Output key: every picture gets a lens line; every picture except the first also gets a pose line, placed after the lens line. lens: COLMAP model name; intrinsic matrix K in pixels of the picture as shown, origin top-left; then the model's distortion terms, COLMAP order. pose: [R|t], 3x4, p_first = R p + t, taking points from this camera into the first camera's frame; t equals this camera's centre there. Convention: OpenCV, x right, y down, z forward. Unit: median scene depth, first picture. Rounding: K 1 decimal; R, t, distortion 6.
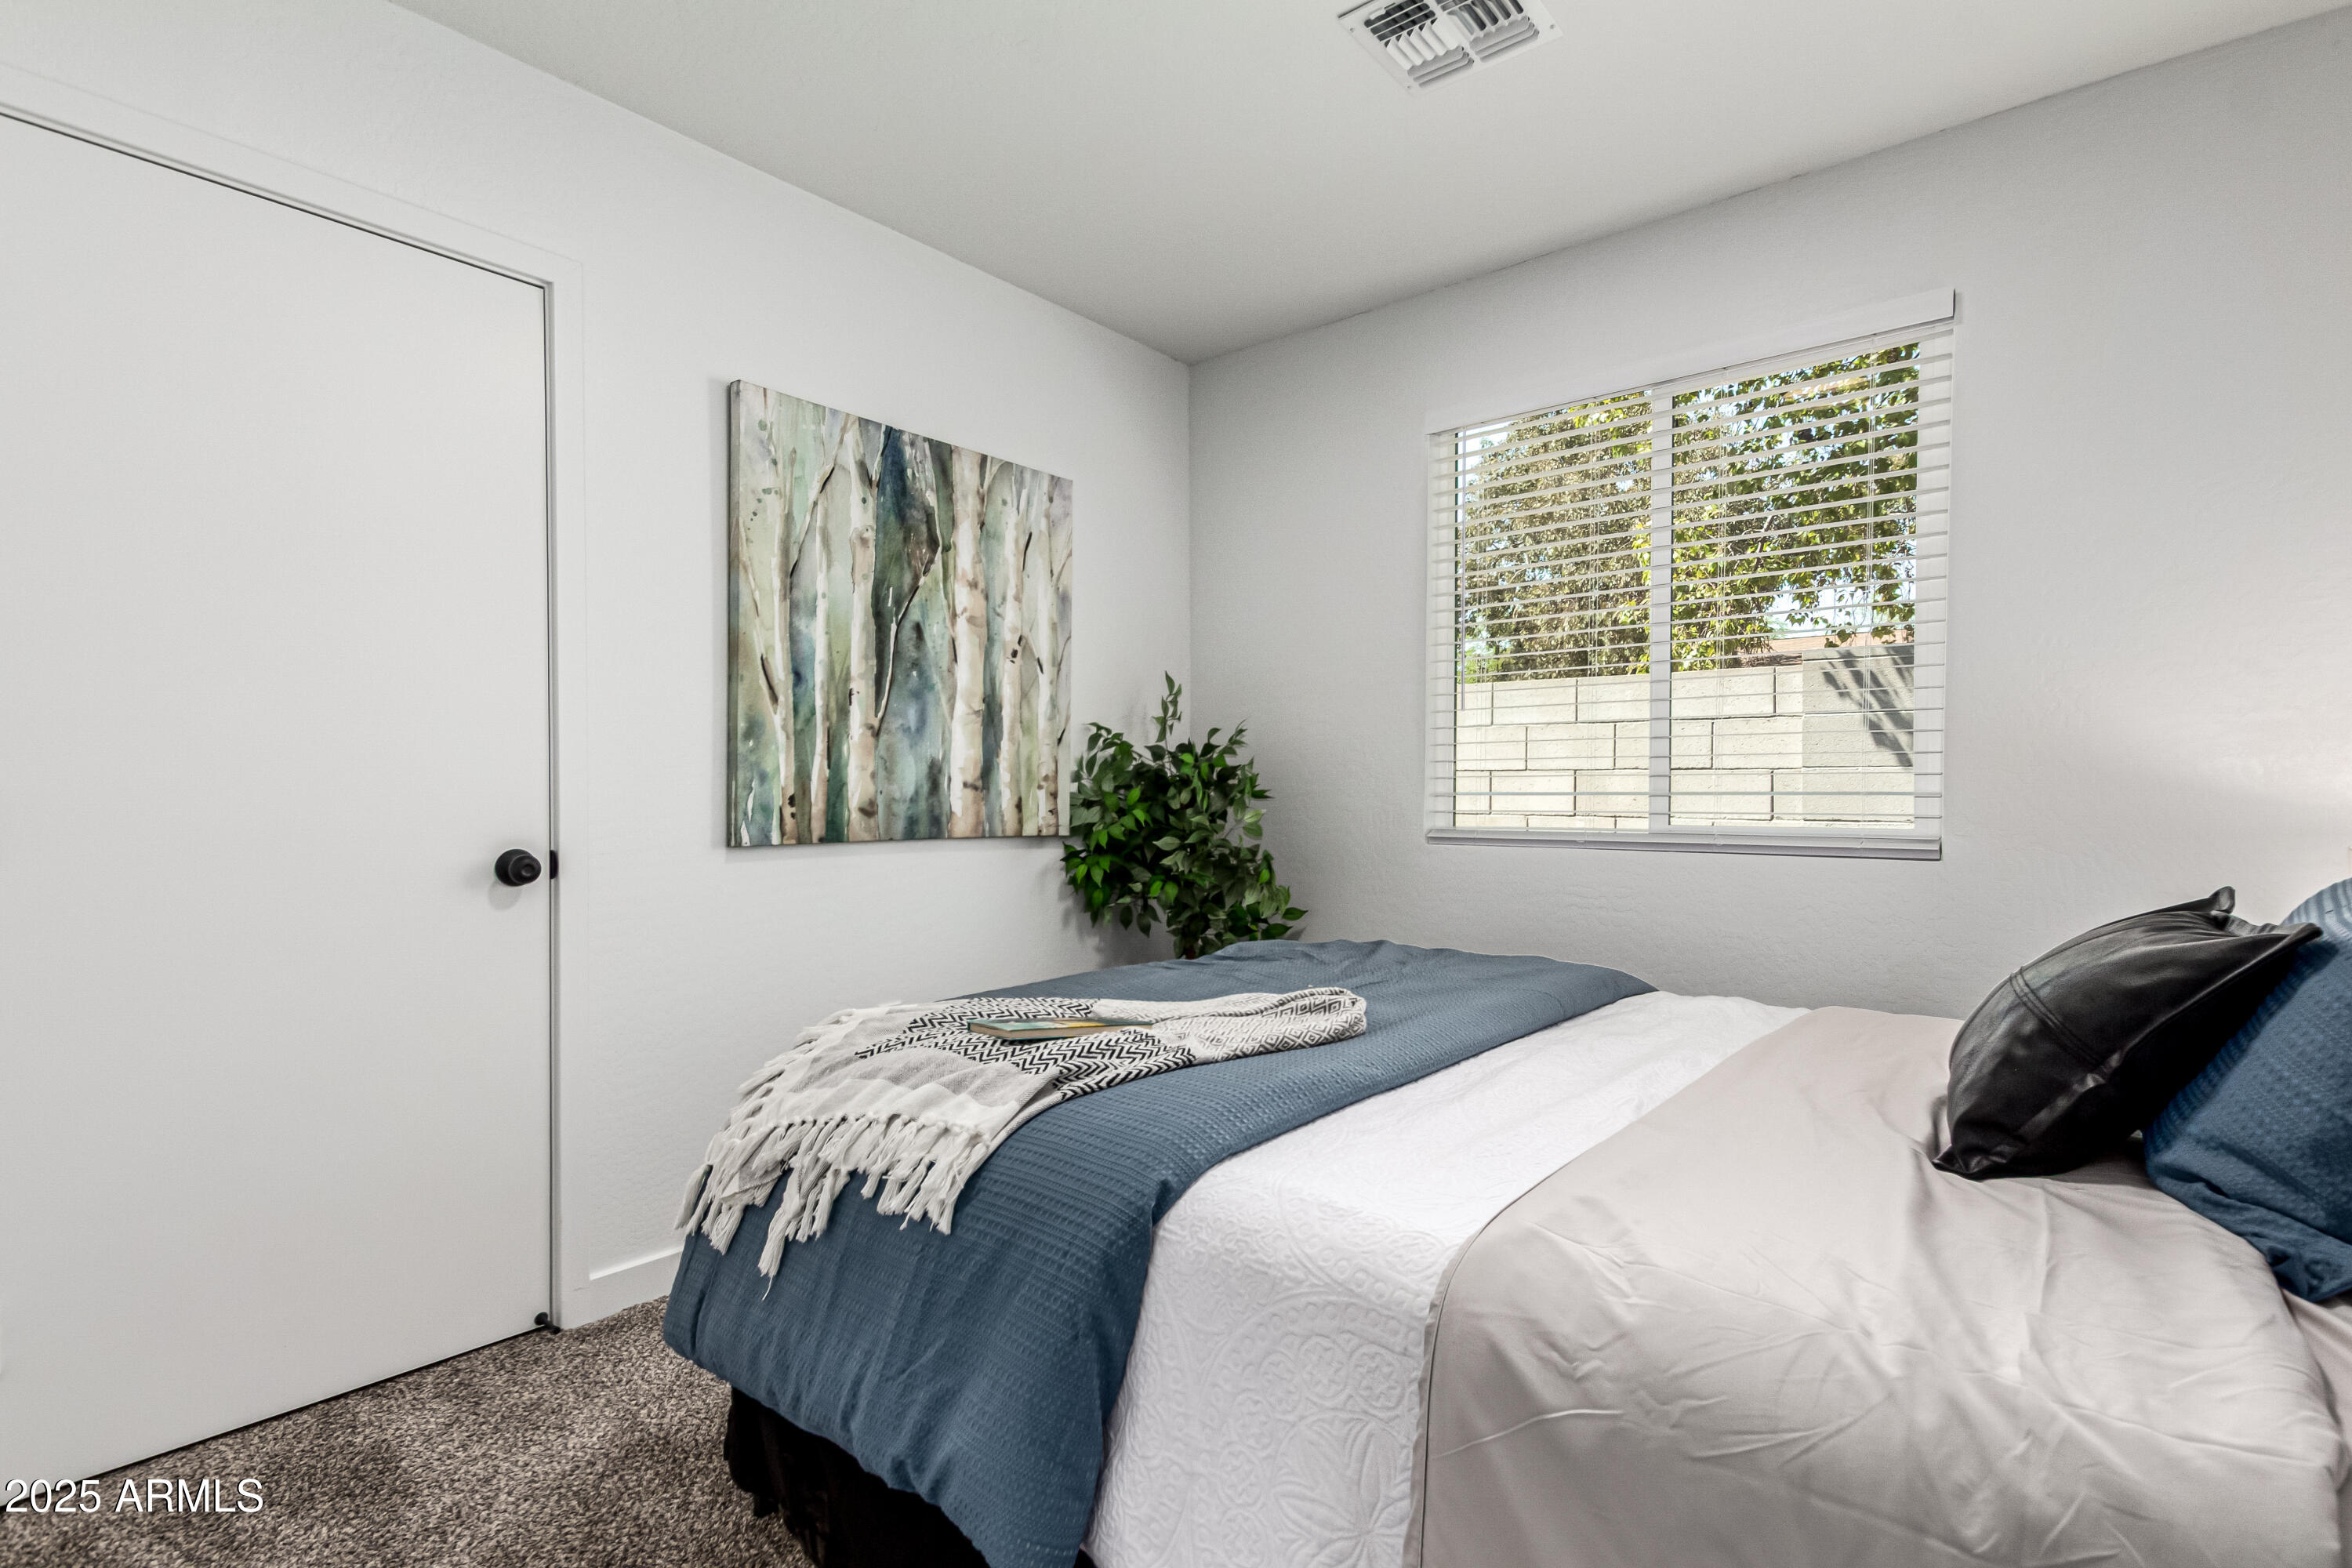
lens RADIAL K [[1144.2, 0, 1174.0], [0, 1144.2, 795.2], [0, 0, 1]] dist [0.015218, -0.000121]
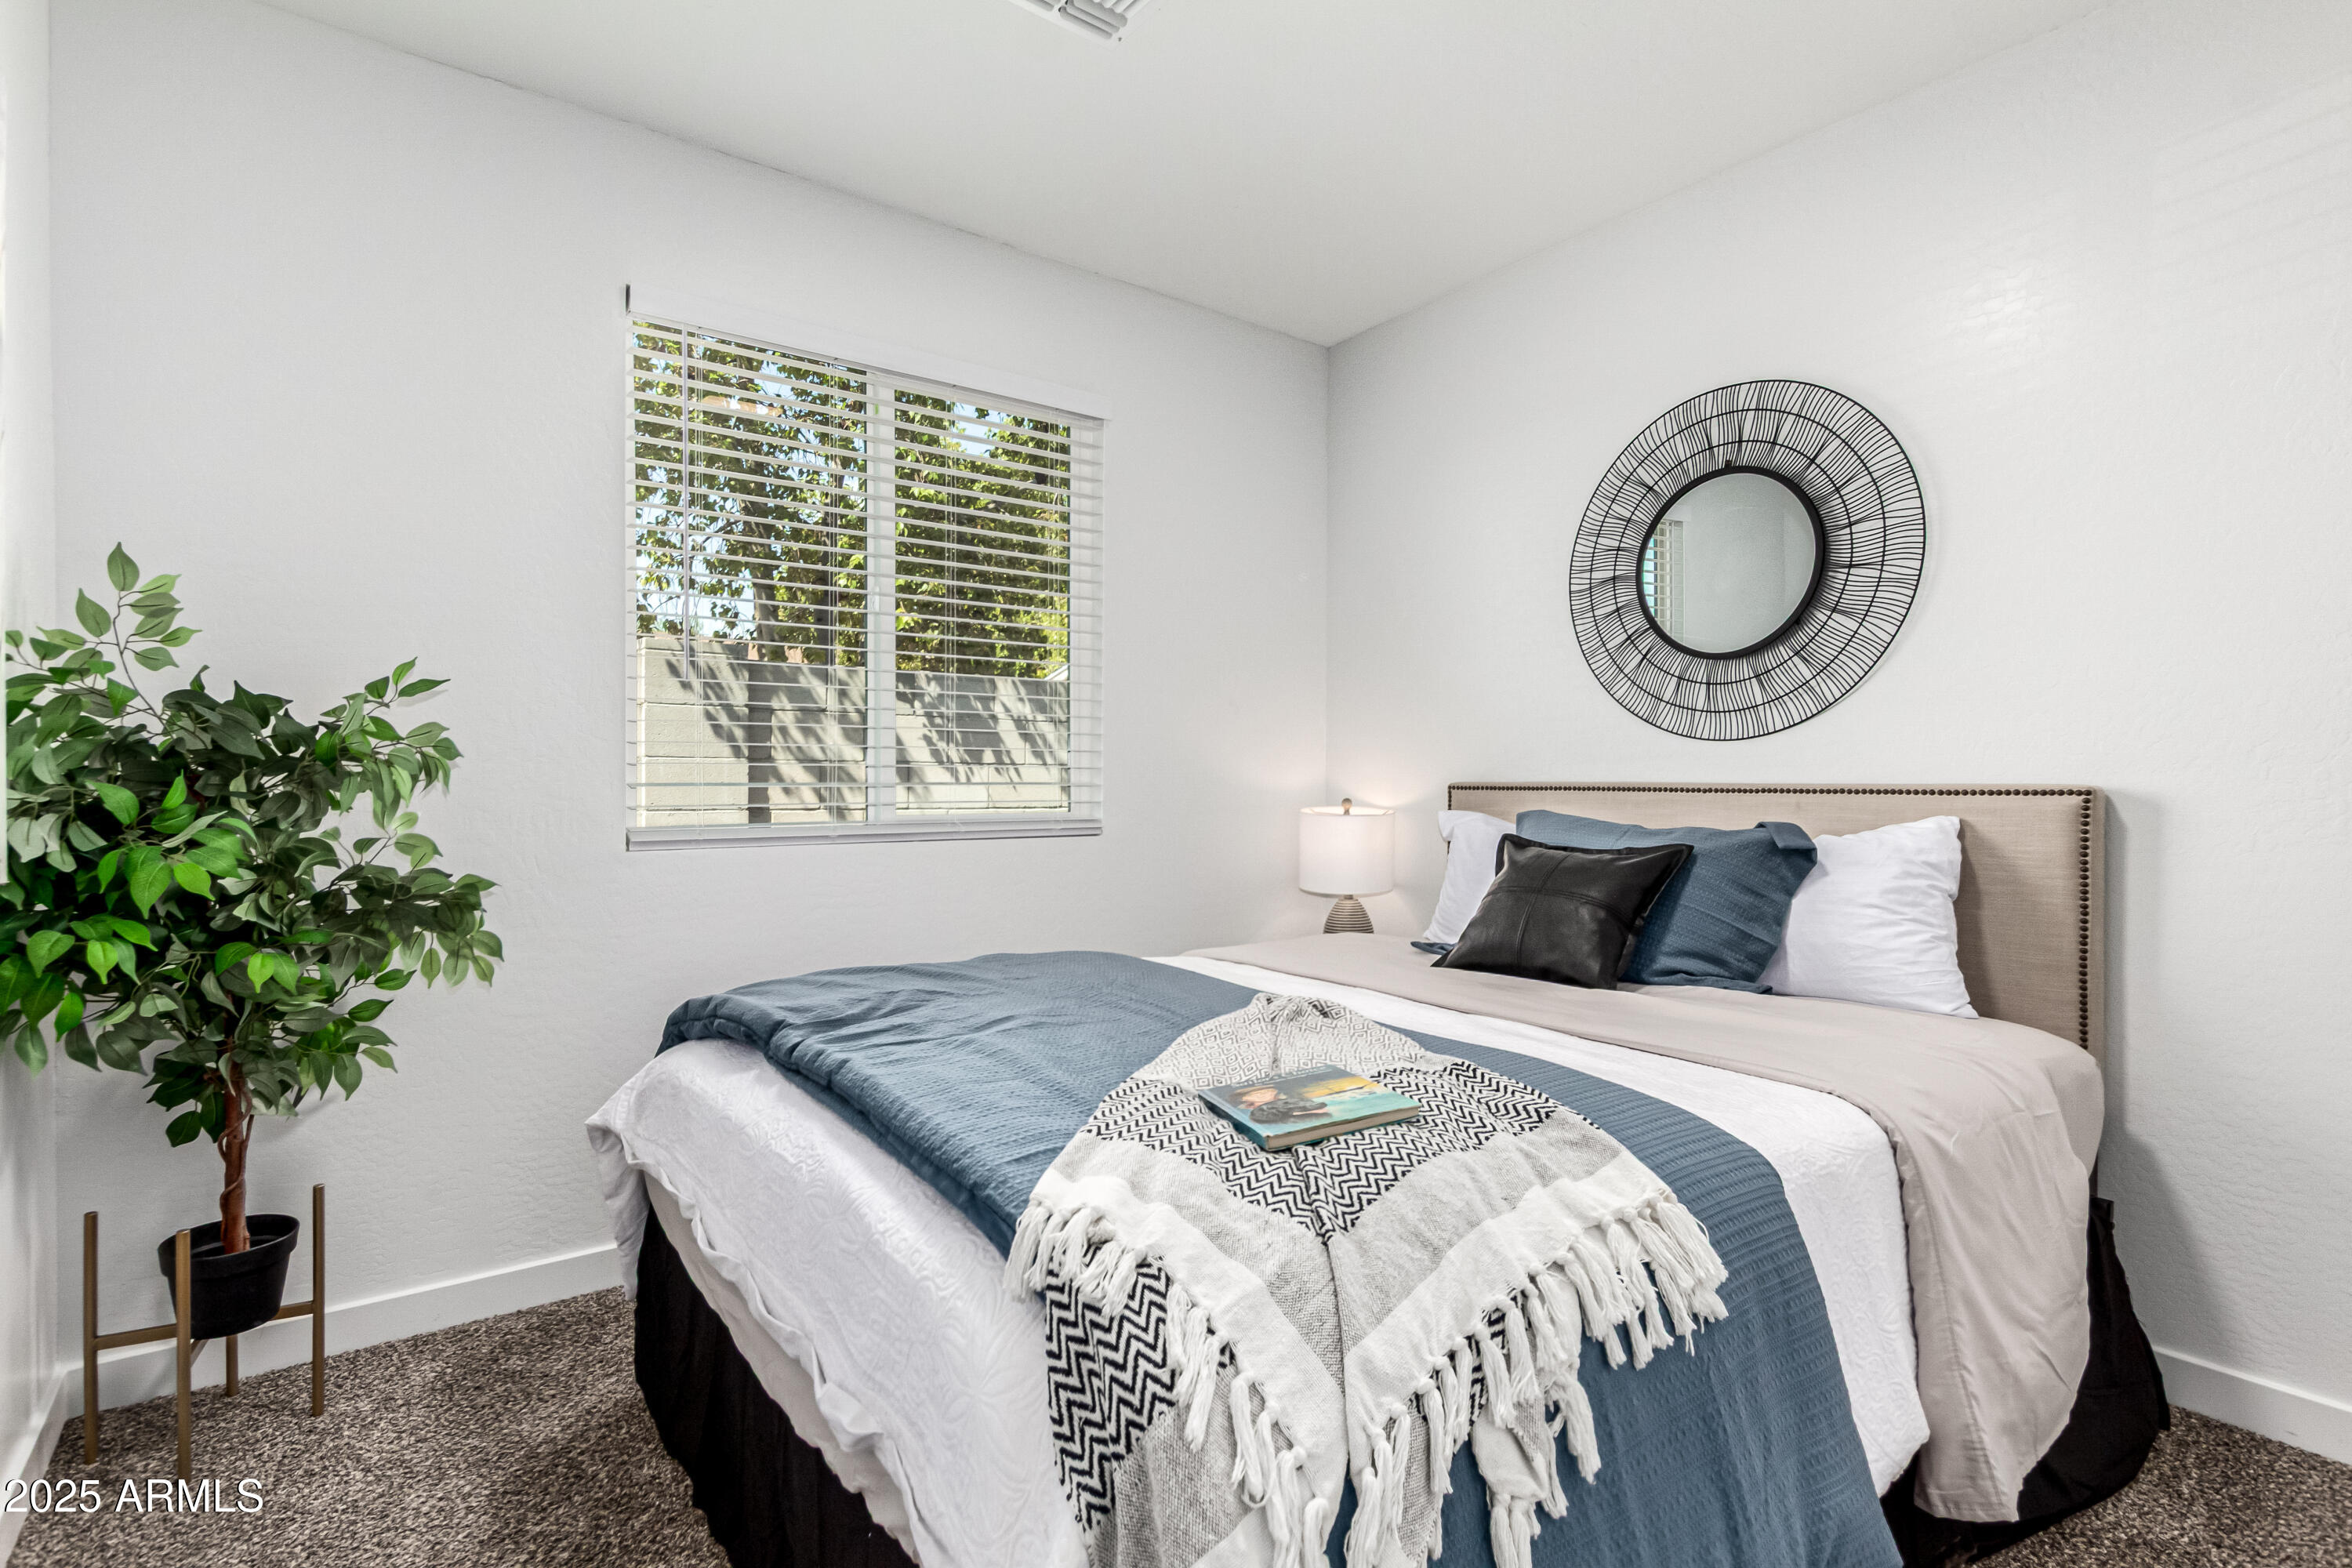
lens RADIAL K [[1144.2, 0, 1176.1], [0, 1144.2, 778.1], [0, 0, 1]] dist [0.015218, -0.000121]
pose [[0.224821, 0.002241, 0.974397, -0.432910], [0.001679, 0.999995, -0.002687, -0.002452], [-0.974399, 0.002240, 0.224817, 0.471903]]
